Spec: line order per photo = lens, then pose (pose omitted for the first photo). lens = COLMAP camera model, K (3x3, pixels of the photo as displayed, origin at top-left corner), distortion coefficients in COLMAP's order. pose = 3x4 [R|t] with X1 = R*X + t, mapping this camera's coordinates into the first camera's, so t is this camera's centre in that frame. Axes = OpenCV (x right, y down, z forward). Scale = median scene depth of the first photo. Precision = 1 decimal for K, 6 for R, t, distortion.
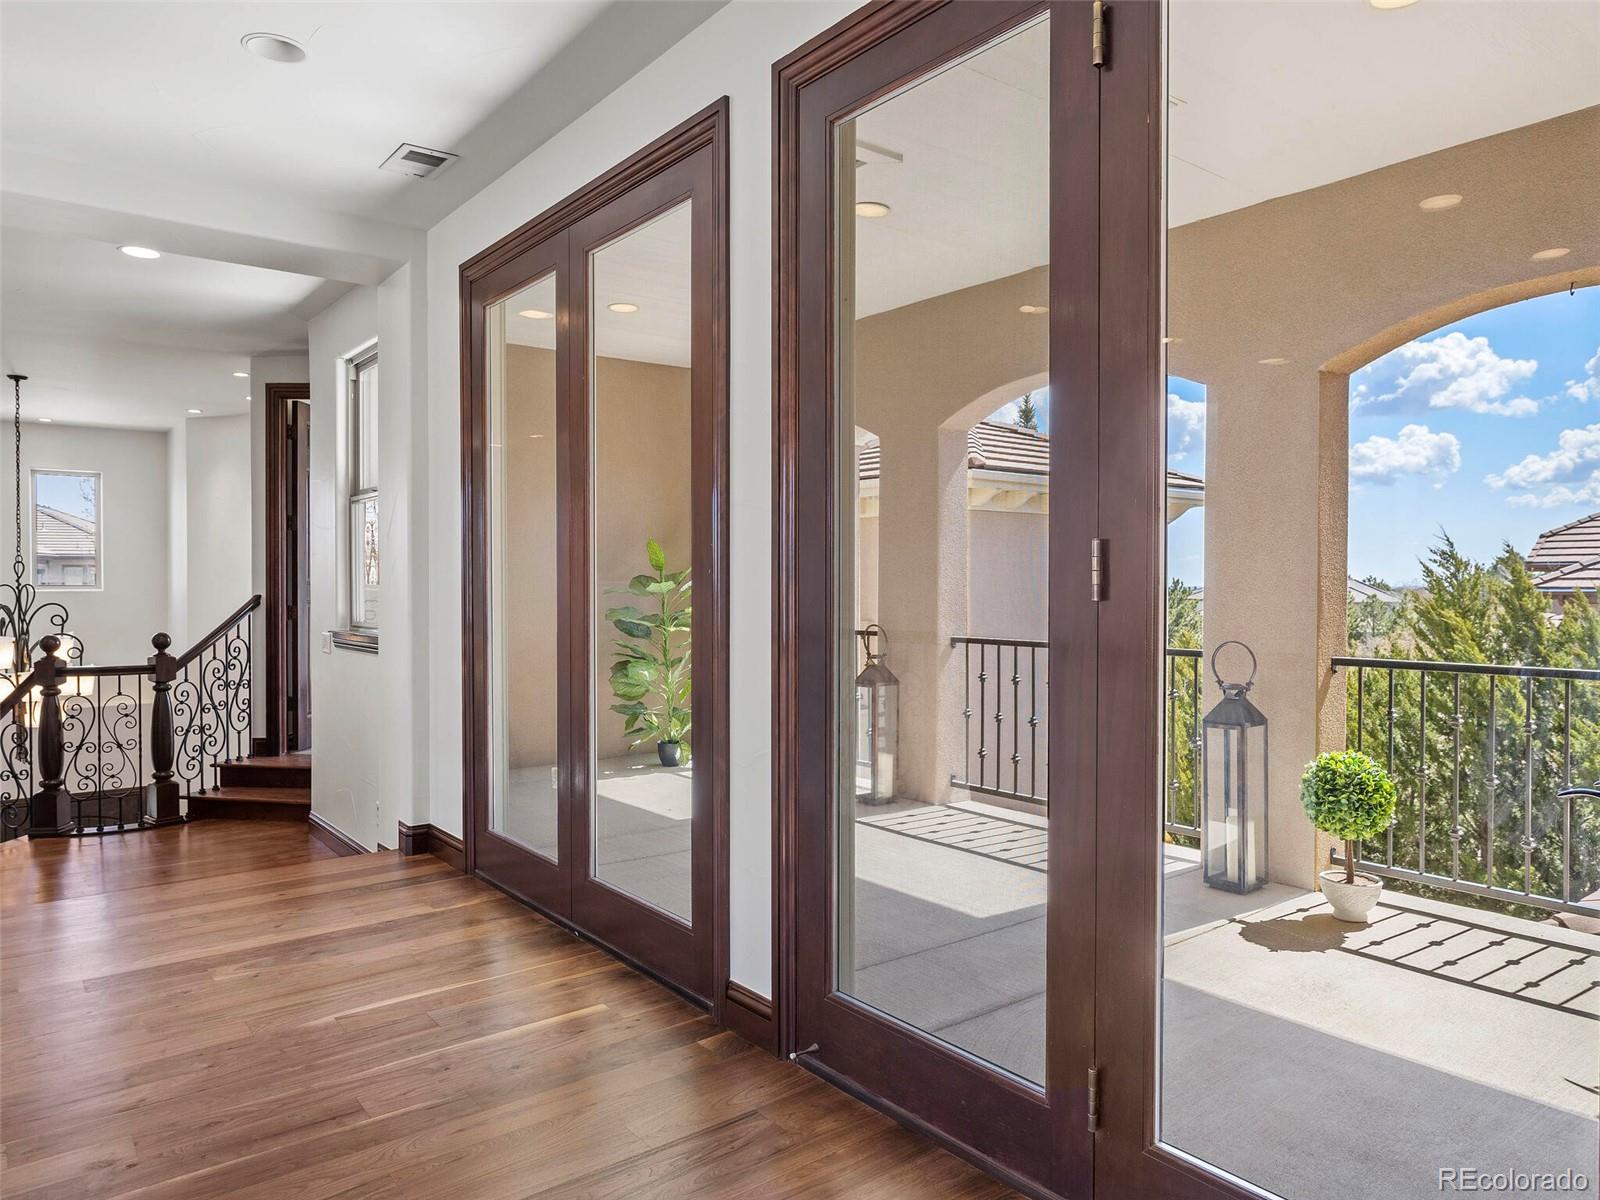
lens RADIAL K [[1056.9, 0, 798.1], [0, 1056.9, 591.9], [0, 0, 1]] dist [-0.007222, -0.005468]
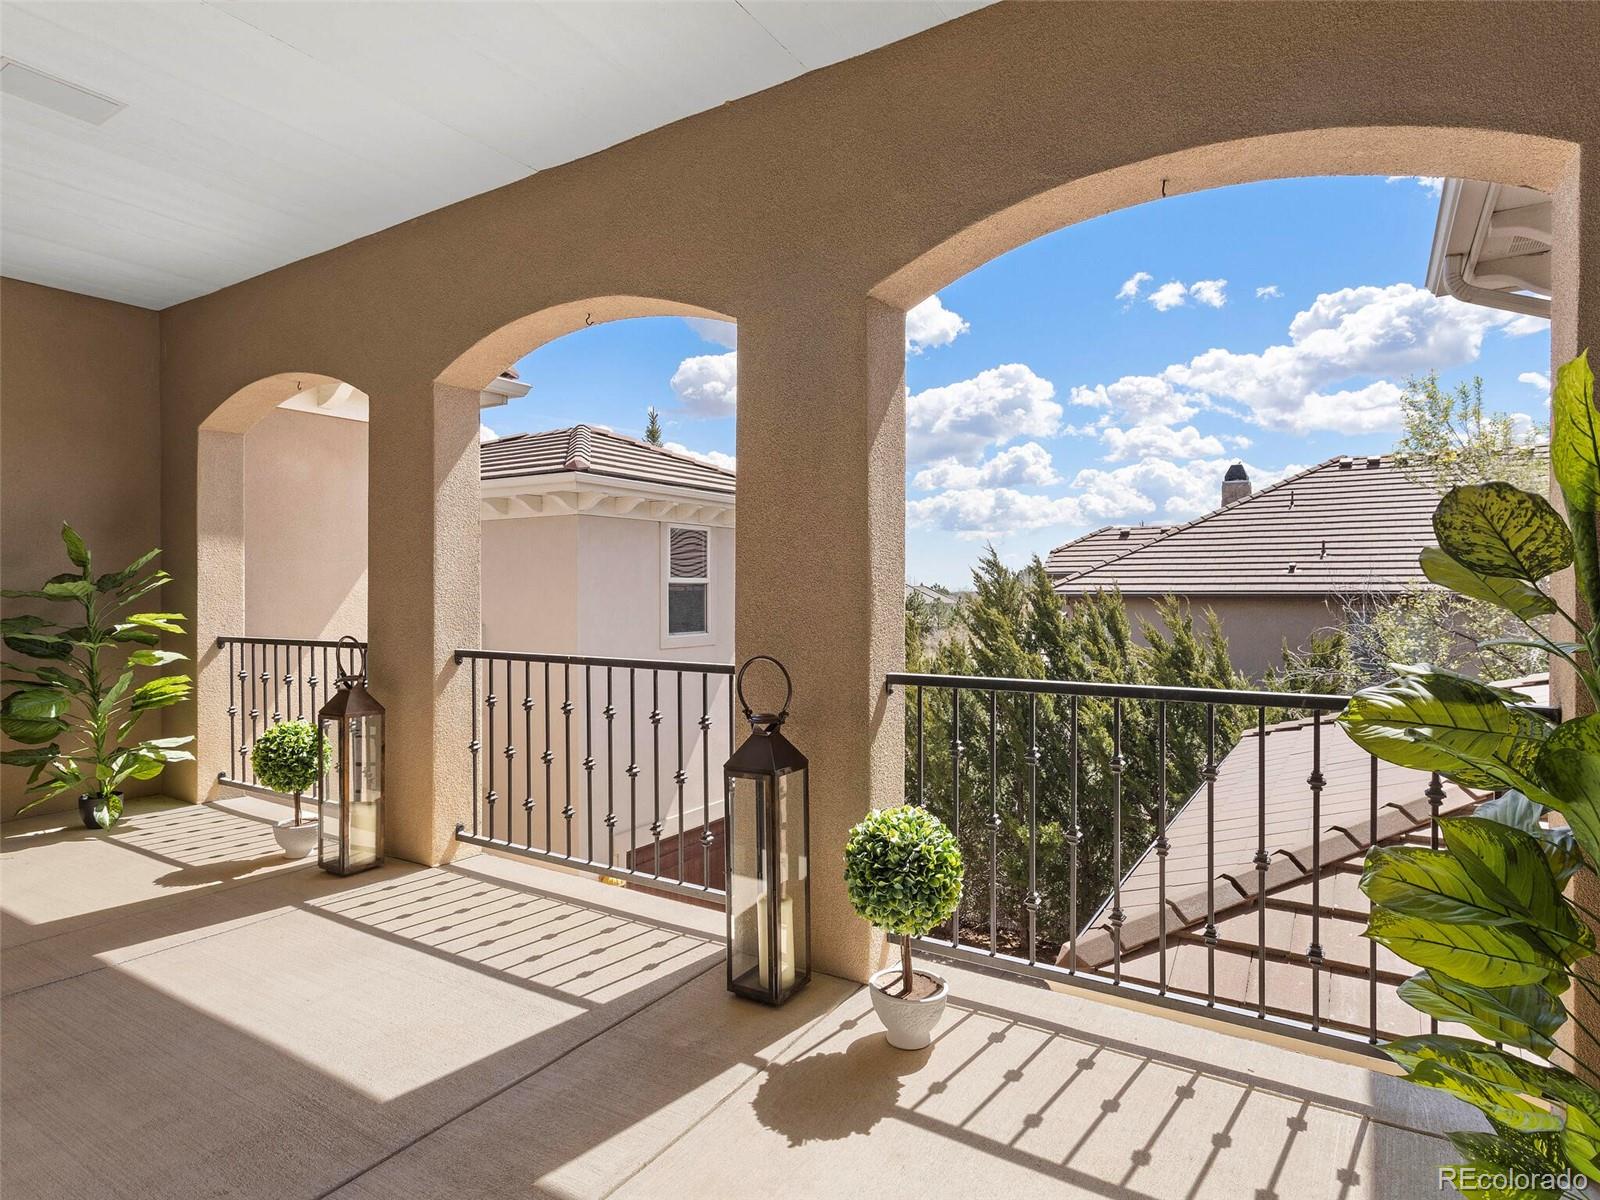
lens RADIAL K [[890.7, 0, 793.1], [0, 890.7, 602.2], [0, 0, 1]] dist [-0.055578, 0.002126]
pose [[0.943419, -0.007254, 0.331524, 0.168112], [0.005517, 0.999966, 0.006180, 0.004342], [-0.331558, -0.004001, 0.943426, 0.304974]]
